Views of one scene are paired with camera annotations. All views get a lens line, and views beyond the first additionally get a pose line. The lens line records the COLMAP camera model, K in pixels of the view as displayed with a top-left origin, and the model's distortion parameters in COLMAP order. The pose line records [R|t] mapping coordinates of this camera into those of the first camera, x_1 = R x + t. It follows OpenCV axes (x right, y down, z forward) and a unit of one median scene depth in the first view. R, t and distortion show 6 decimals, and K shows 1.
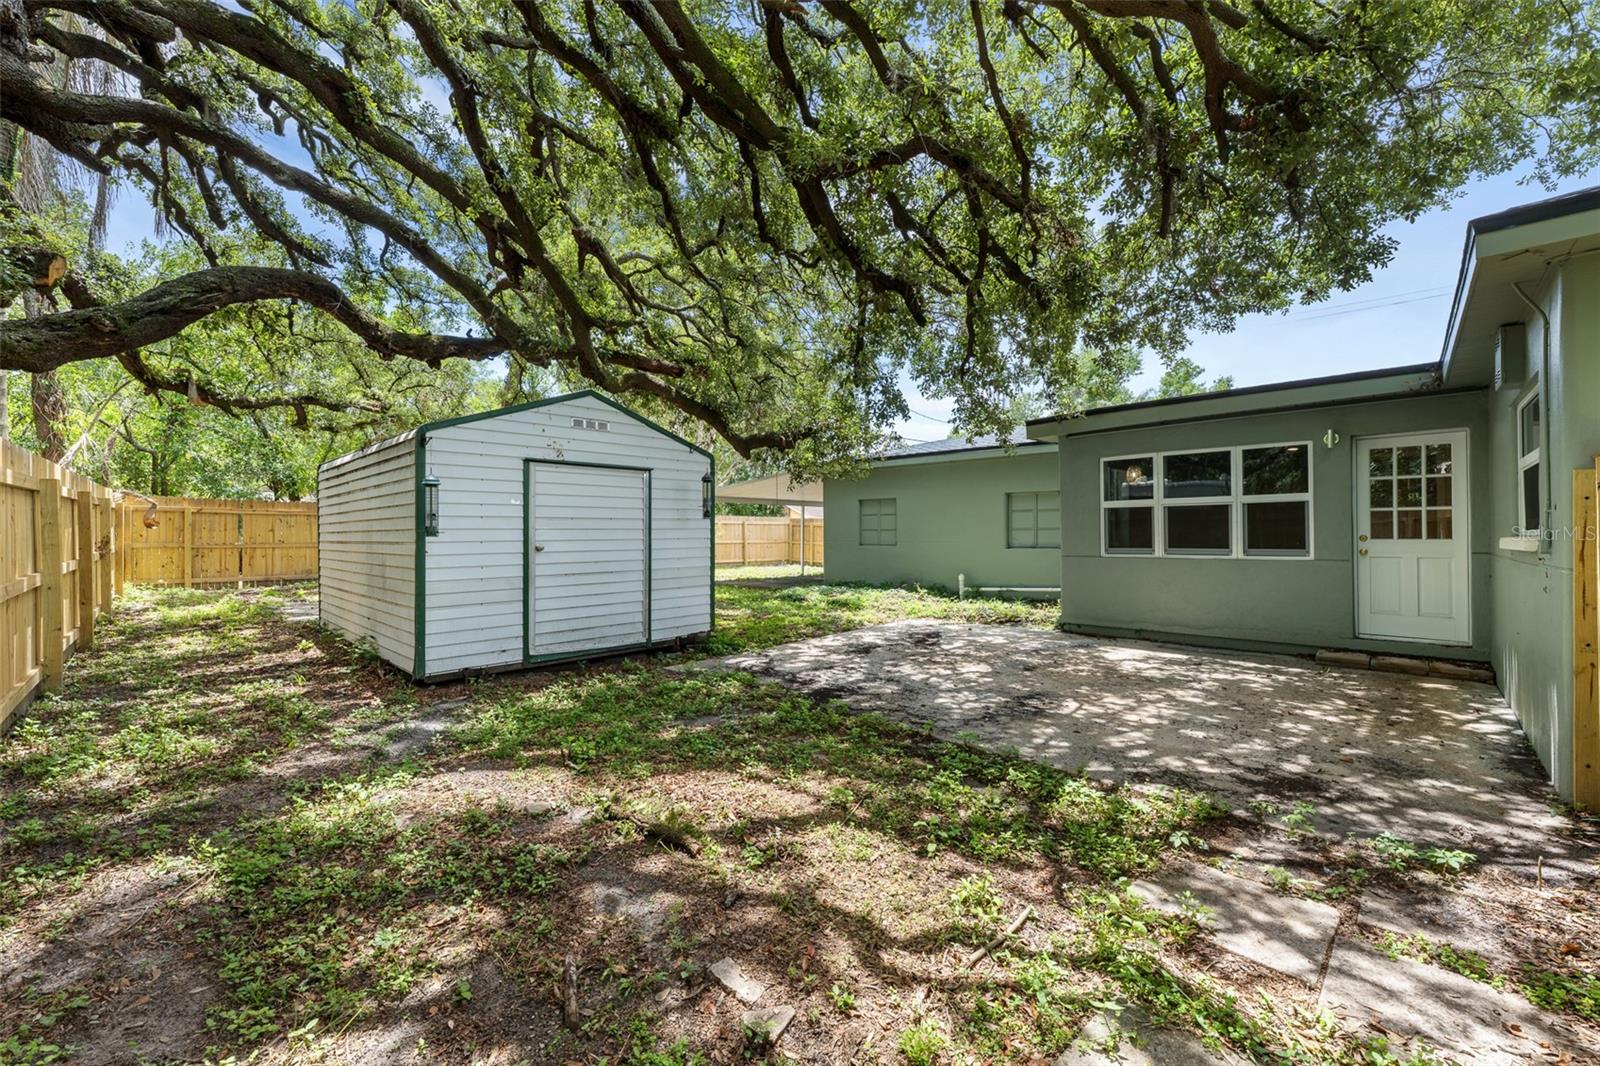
lens RADIAL K [[634.7, 0, 800.2], [0, 634.7, 524.8], [0, 0, 1]] dist [0.000886, 0.000101]
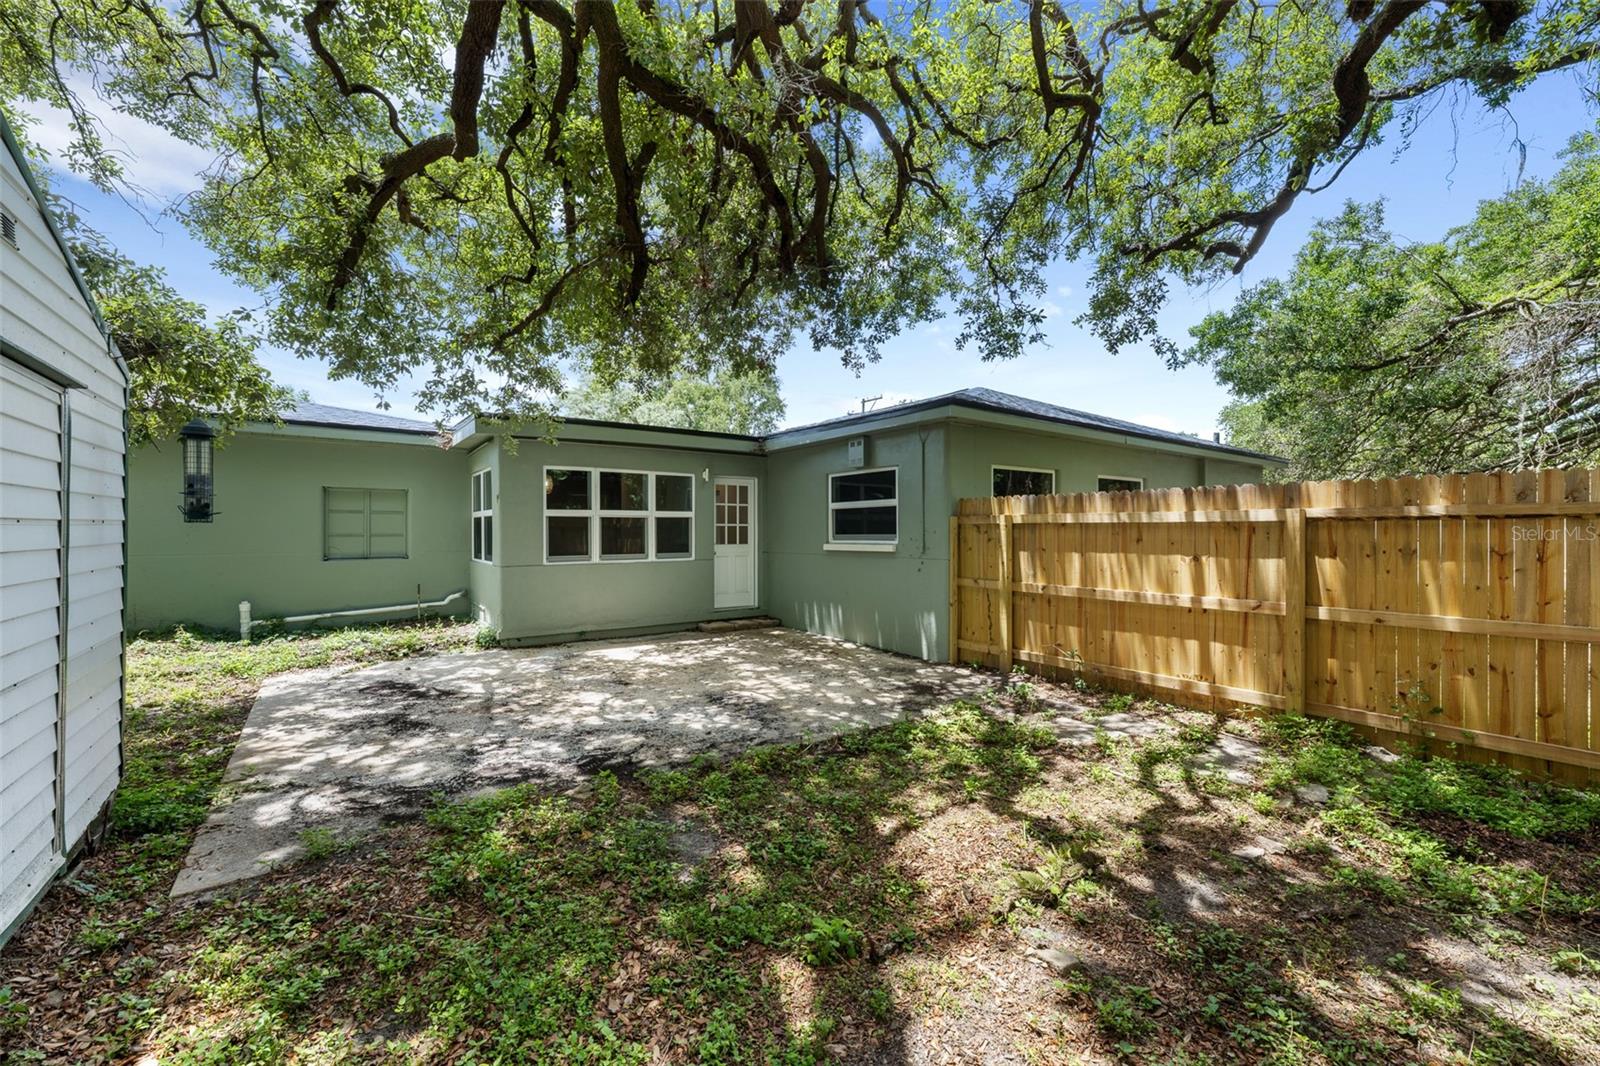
lens RADIAL K [[634.7, 0, 800.2], [0, 634.7, 524.8], [0, 0, 1]] dist [0.000886, 0.000101]
pose [[0.175728, 0.015290, 0.984320, -0.852372], [-0.016949, 0.999778, -0.012504, -0.014272], [-0.984293, -0.014486, 0.175949, 0.862340]]
